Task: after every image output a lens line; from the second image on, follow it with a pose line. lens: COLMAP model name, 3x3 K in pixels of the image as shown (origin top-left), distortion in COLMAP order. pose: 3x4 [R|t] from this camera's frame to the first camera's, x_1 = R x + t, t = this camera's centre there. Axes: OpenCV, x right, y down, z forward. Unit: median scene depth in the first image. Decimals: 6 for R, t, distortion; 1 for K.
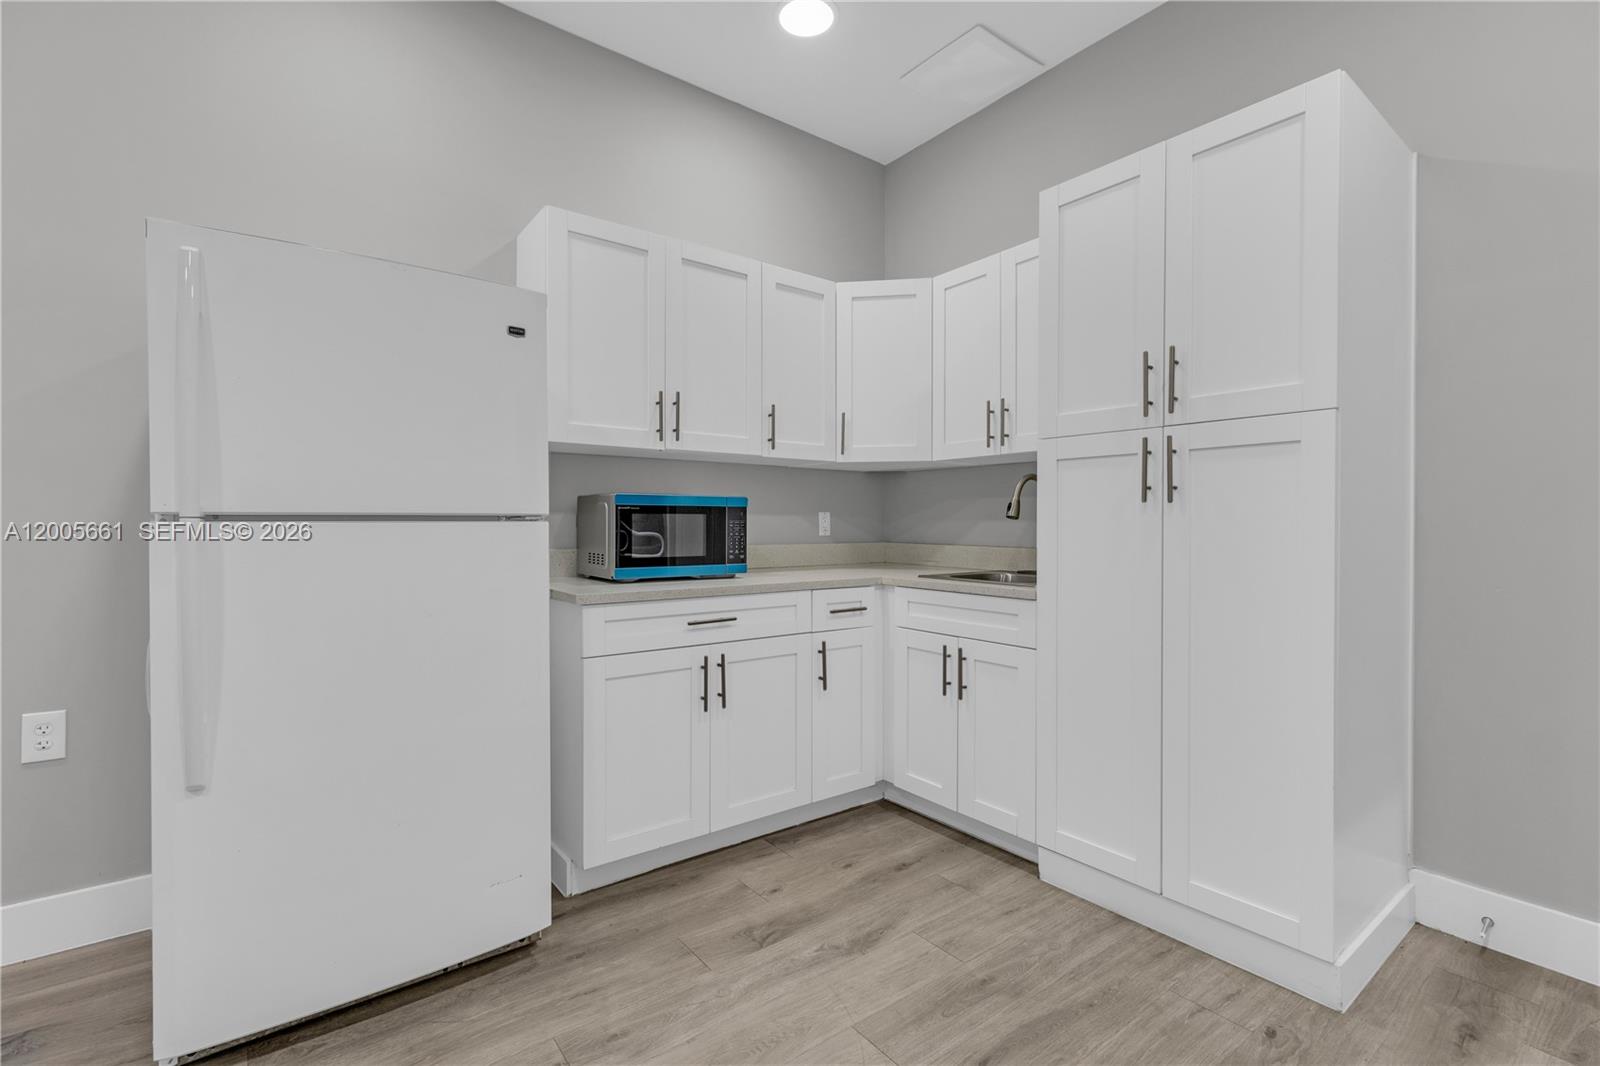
lens RADIAL K [[718.7, 0, 790.1], [0, 718.7, 528.7], [0, 0, 1]] dist [0.001392, -0.000061]
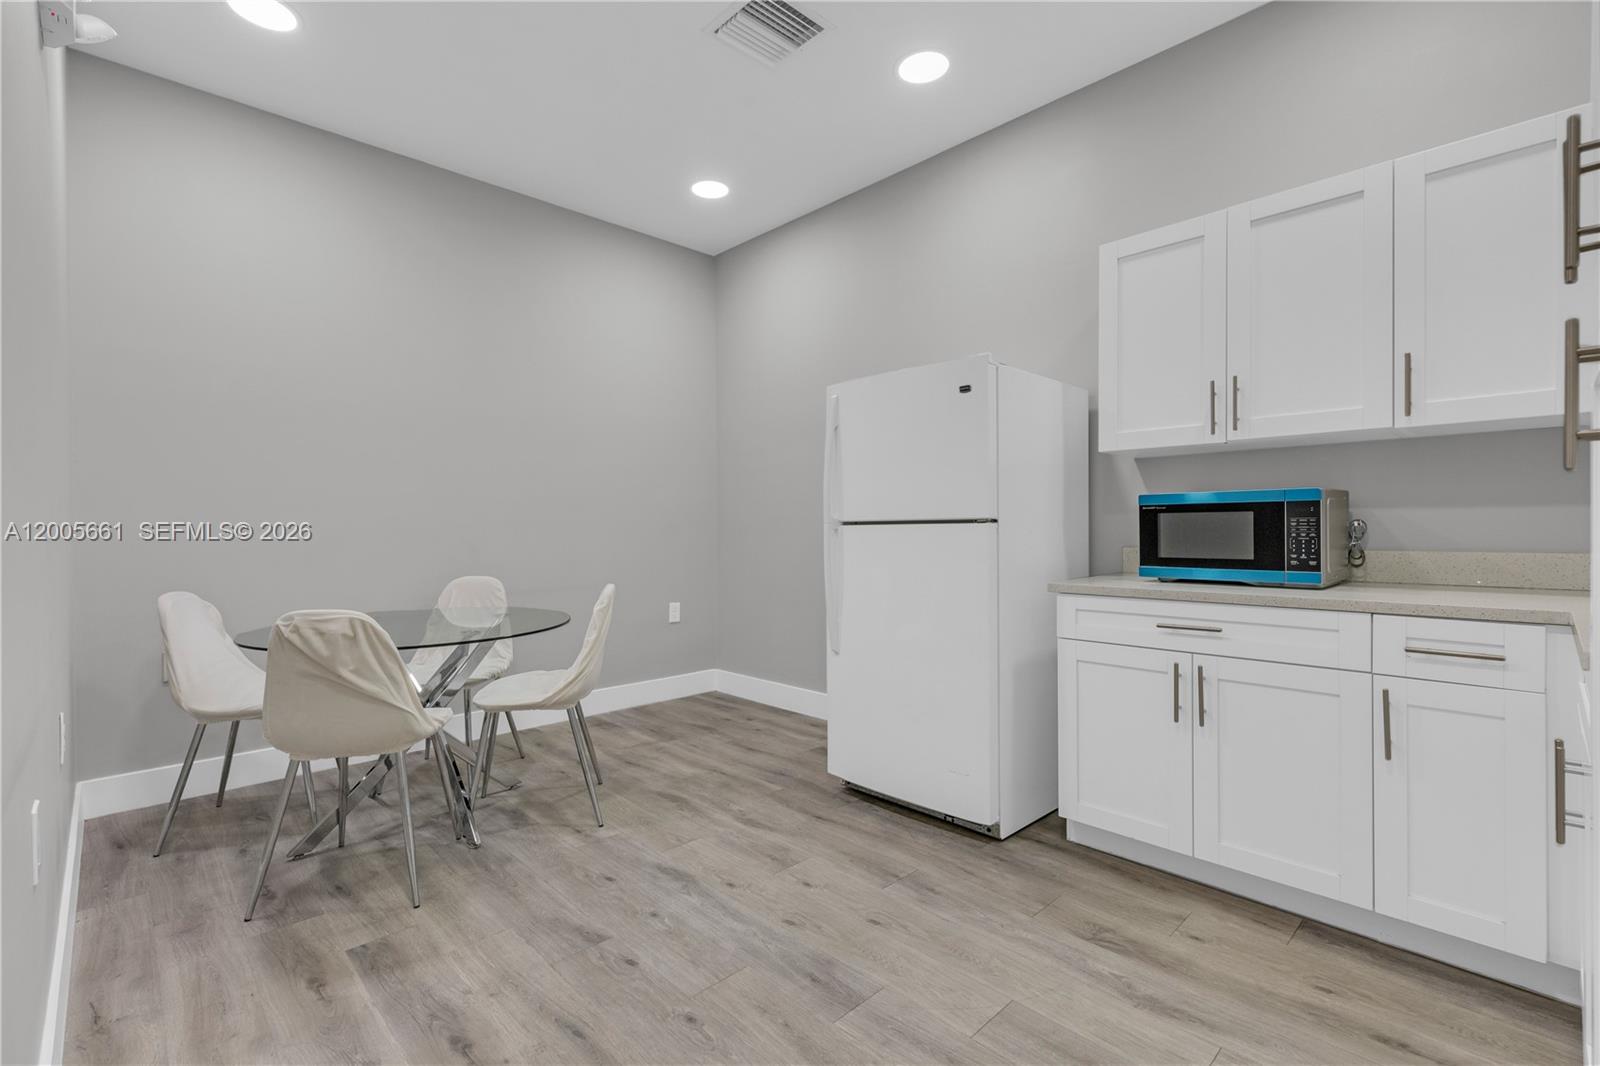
lens RADIAL K [[718.7, 0, 788.2], [0, 718.7, 531.0], [0, 0, 1]] dist [0.001392, -0.000061]
pose [[0.107706, 0.004186, -0.994174, 0.726837], [0.003051, 0.999985, 0.004541, -0.002241], [0.994178, -0.003522, 0.107691, 0.370273]]
